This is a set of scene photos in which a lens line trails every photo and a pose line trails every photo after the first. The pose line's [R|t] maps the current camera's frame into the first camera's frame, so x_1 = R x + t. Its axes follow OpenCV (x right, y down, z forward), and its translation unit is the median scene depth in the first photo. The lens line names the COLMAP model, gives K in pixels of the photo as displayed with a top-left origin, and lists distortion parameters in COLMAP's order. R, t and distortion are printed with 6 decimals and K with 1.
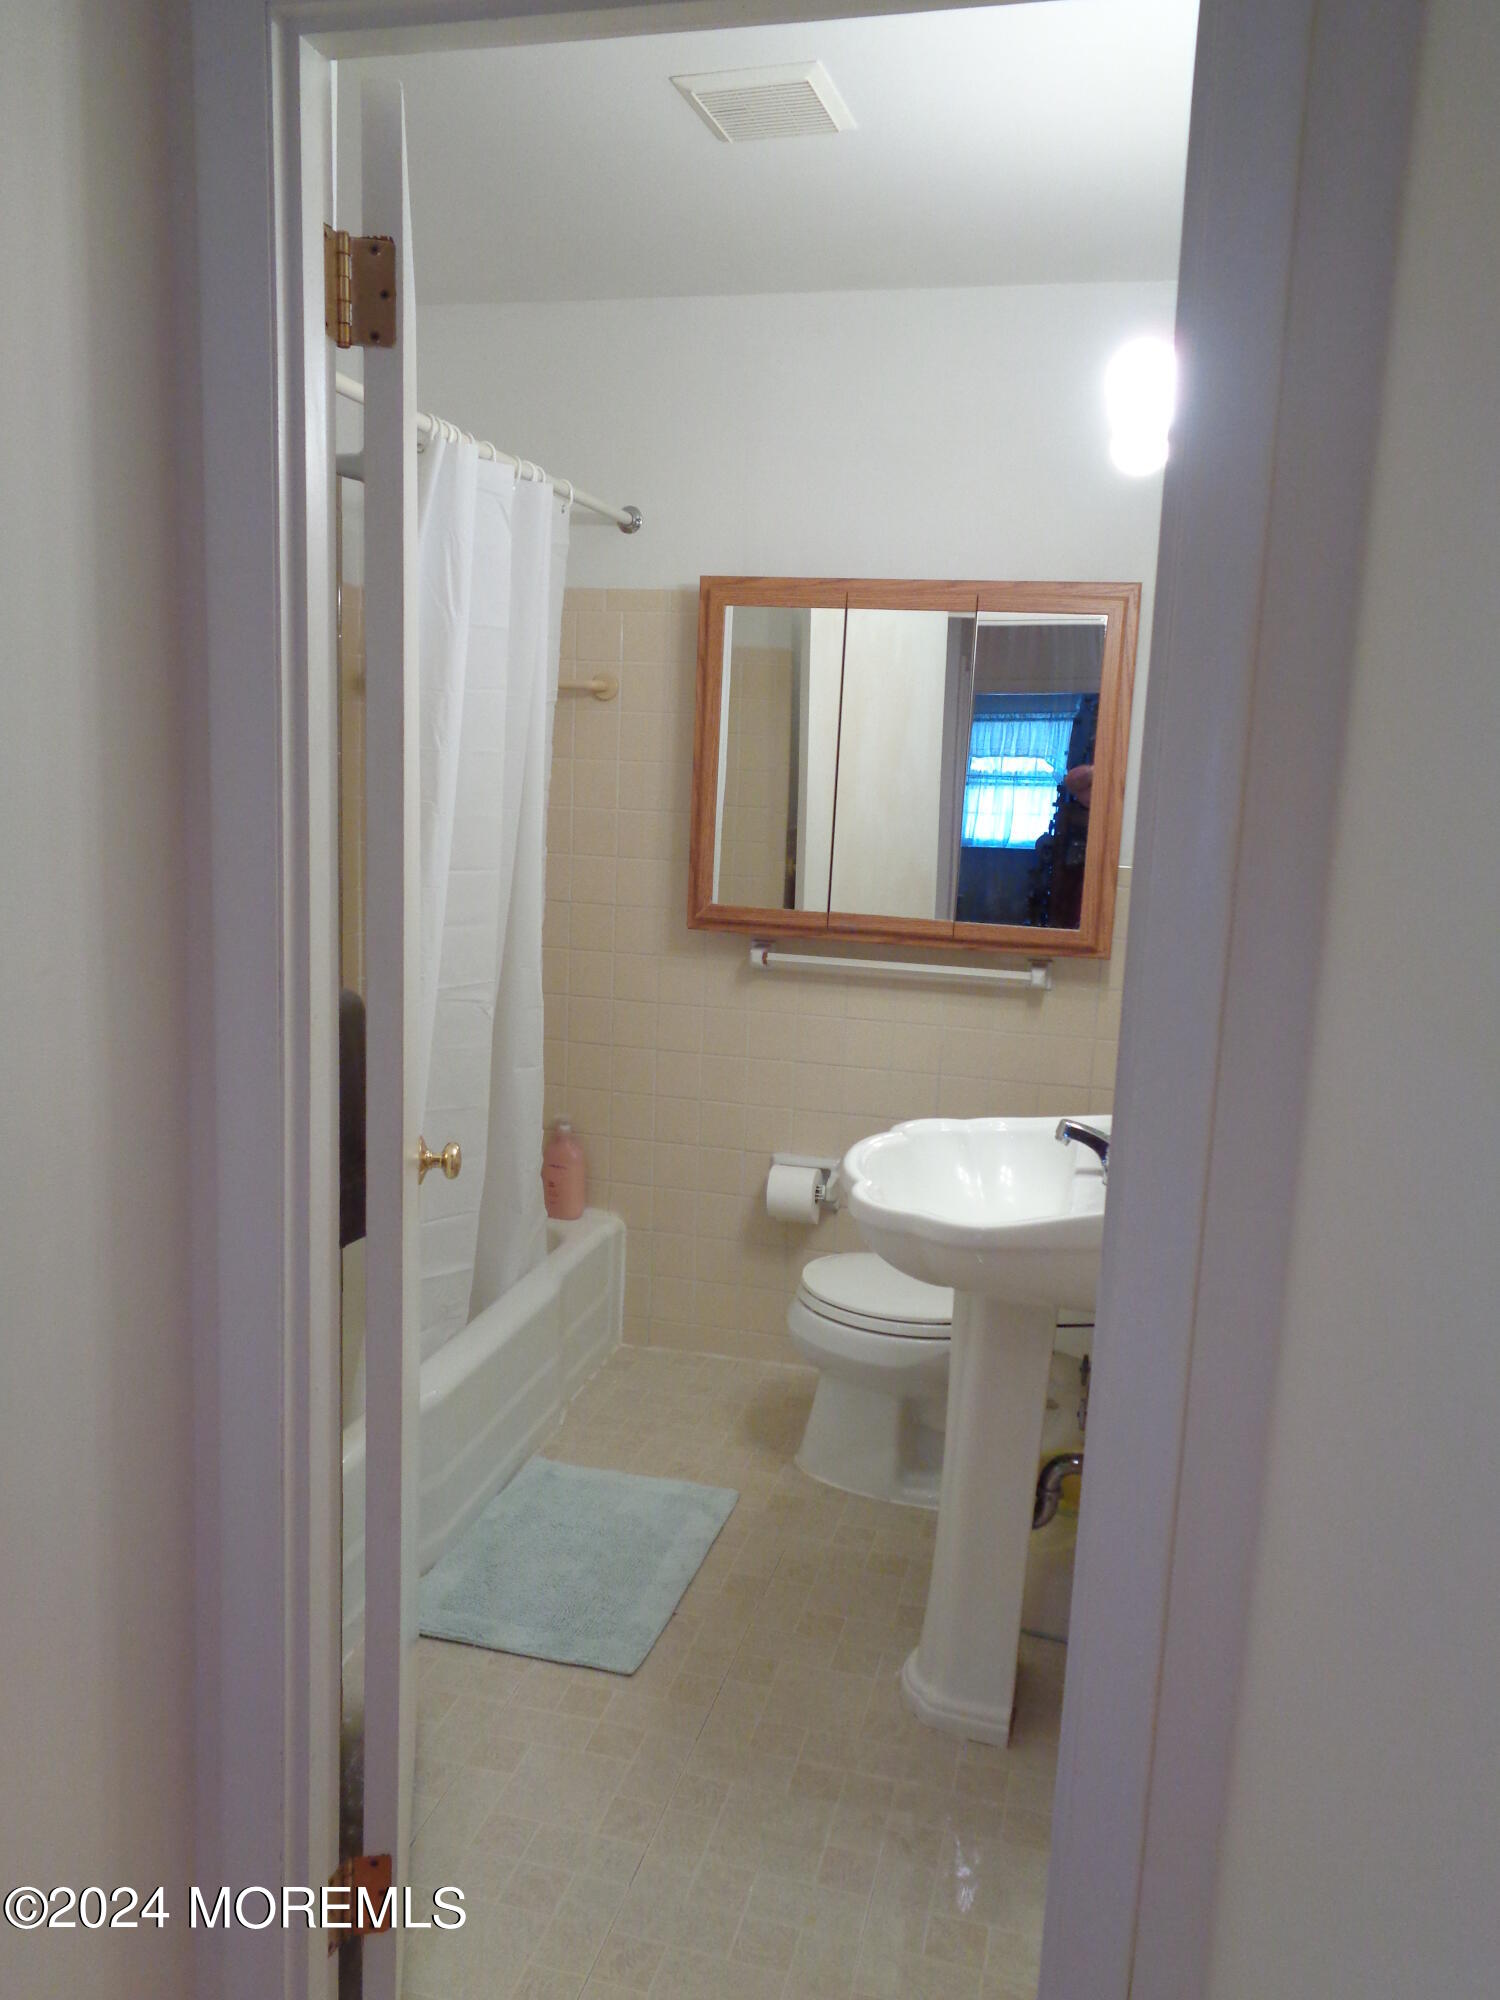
lens RADIAL K [[1486.0, 0, 753.0], [0, 1486.0, 1000.8], [0, 0, 1]] dist [-0.009176, 0.008362]
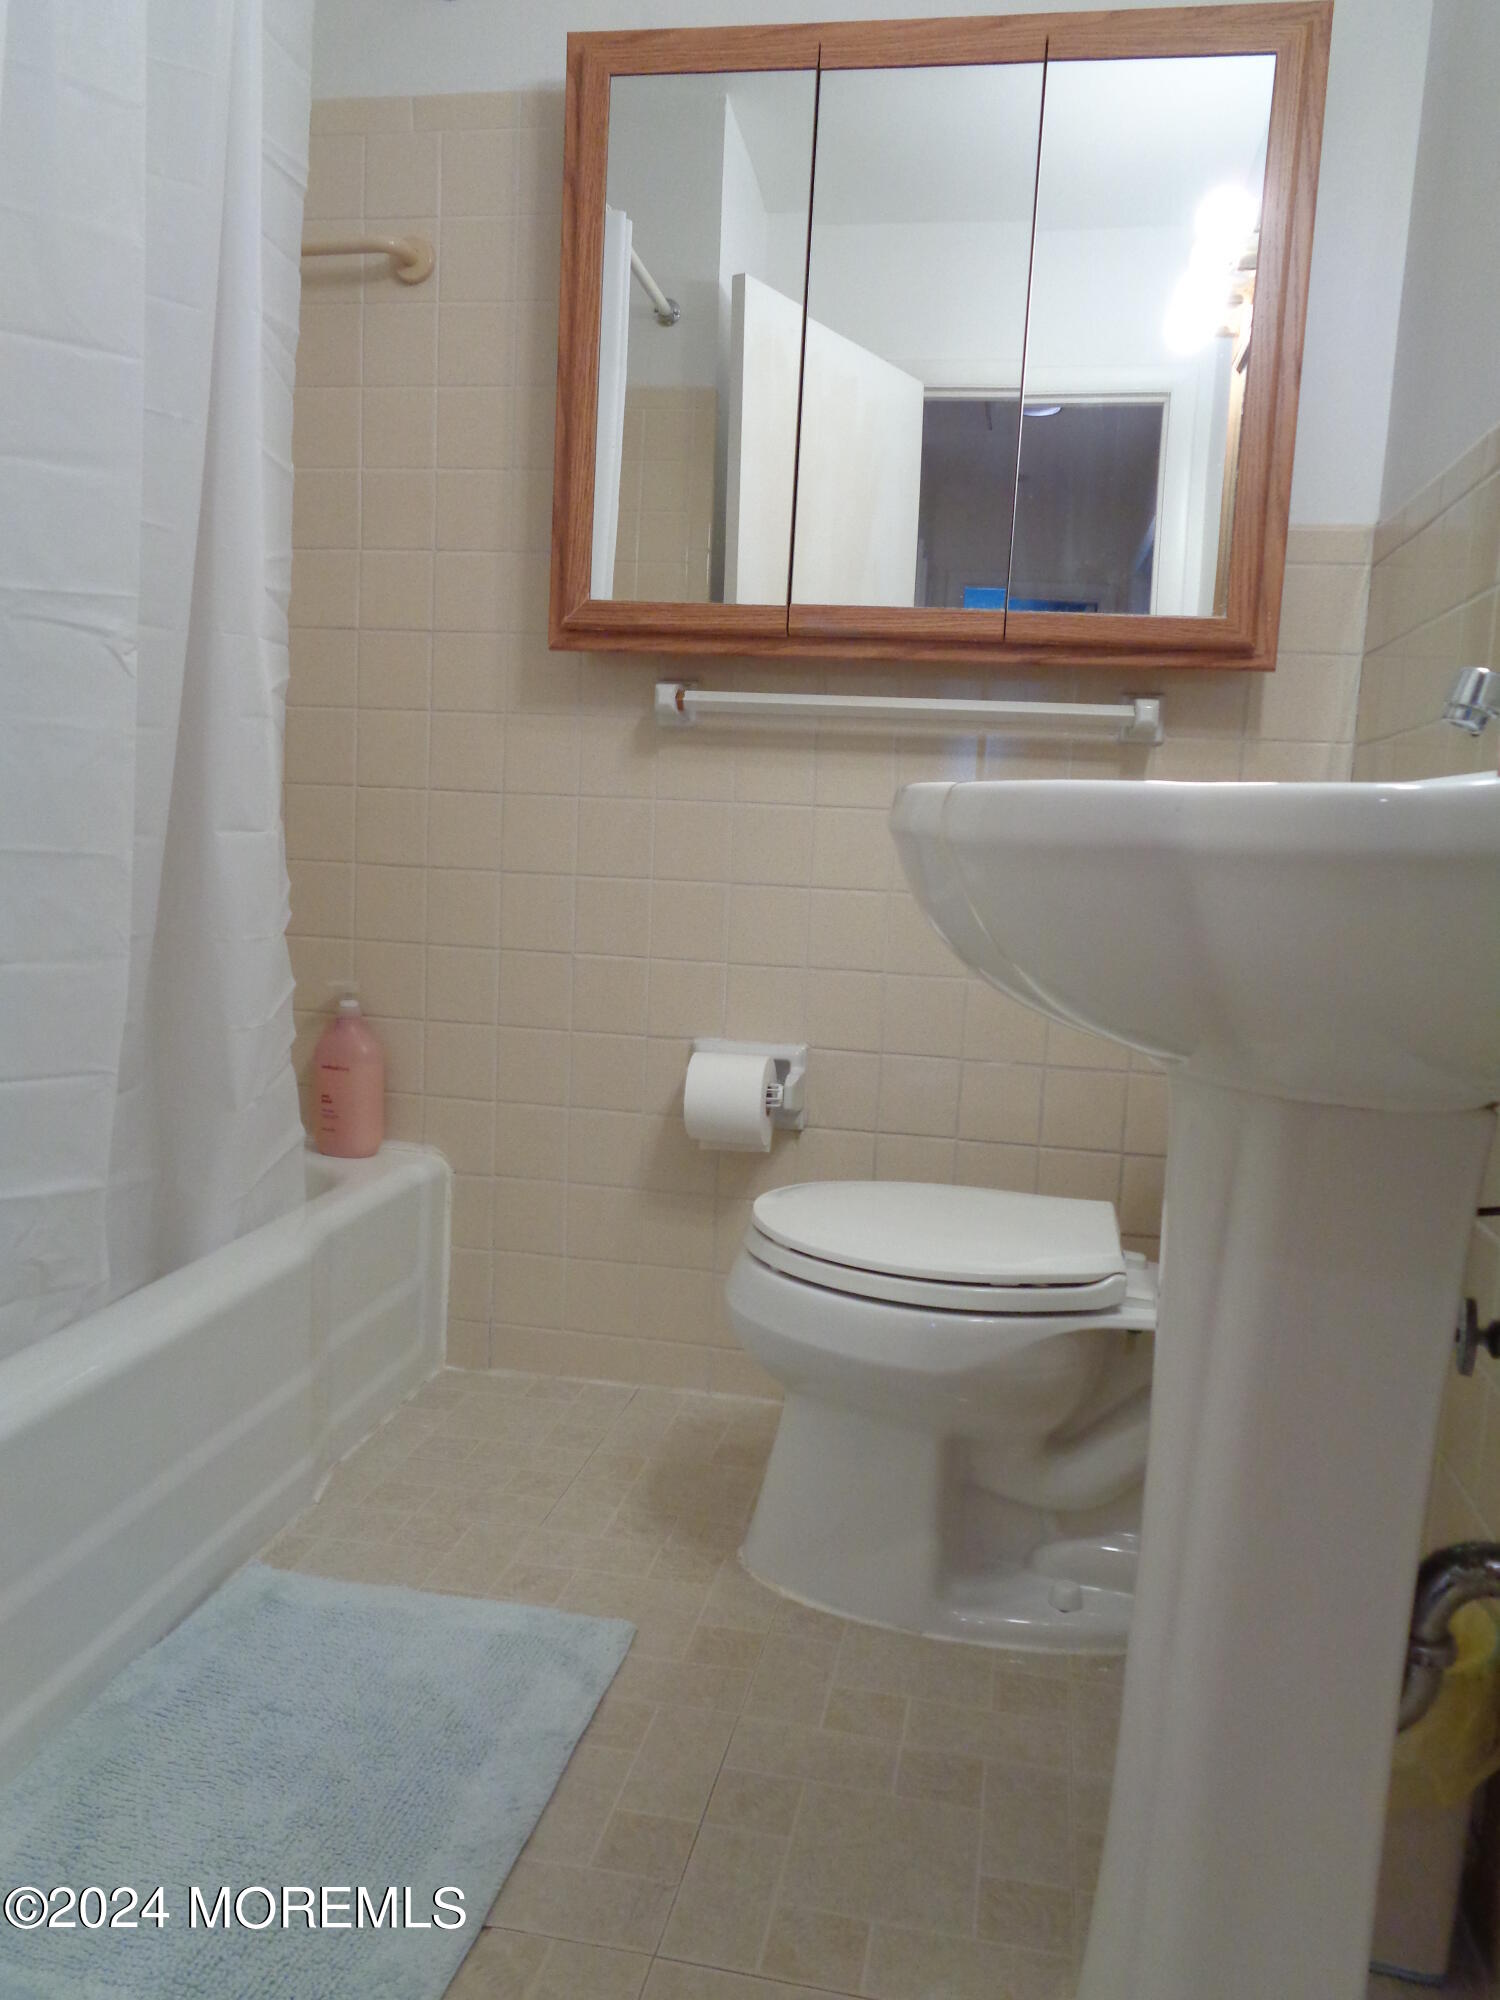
lens RADIAL K [[1512.2, 0, 748.6], [0, 1512.2, 1003.2], [0, 0, 1]] dist [0.004839, 0.001256]
pose [[0.998306, -0.002436, 0.058139, -0.000075], [0.004785, 0.999176, -0.040307, 0.121139], [-0.057993, 0.040517, 0.997494, 0.413015]]
